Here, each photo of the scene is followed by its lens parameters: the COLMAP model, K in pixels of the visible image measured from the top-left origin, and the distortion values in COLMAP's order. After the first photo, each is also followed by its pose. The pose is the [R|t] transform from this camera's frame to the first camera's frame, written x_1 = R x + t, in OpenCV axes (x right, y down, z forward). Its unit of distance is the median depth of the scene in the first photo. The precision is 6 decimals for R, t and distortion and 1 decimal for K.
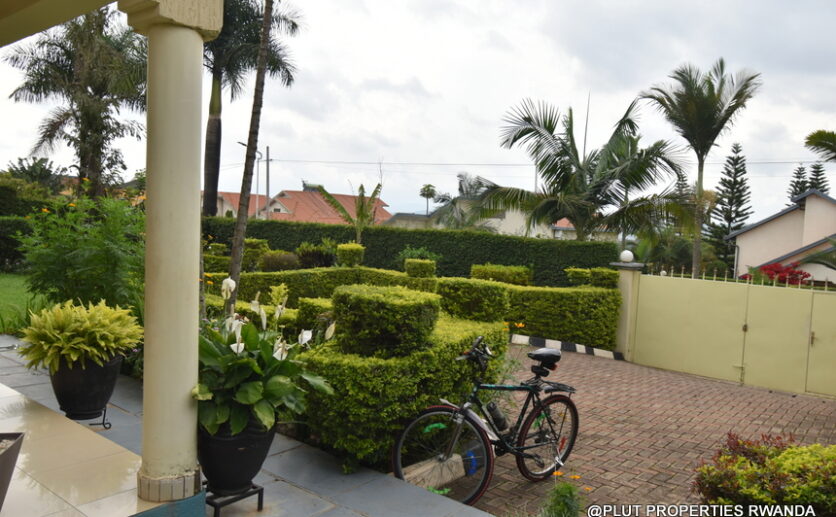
lens RADIAL K [[643.8, 0, 418.0], [0, 643.8, 258.5], [0, 0, 1]] dist [0.007862, 0.002611]
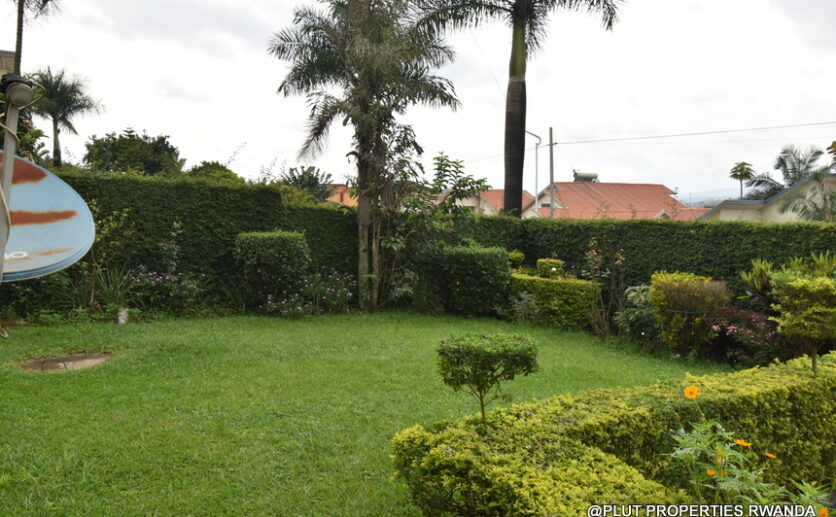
lens RADIAL K [[643.8, 0, 418.0], [0, 643.8, 258.5], [0, 0, 1]] dist [0.007862, 0.002611]
pose [[0.934428, -0.021880, -0.355479, -0.107469], [0.024660, 0.999690, 0.003292, -0.015360], [0.355297, -0.011843, 0.934678, 0.181815]]
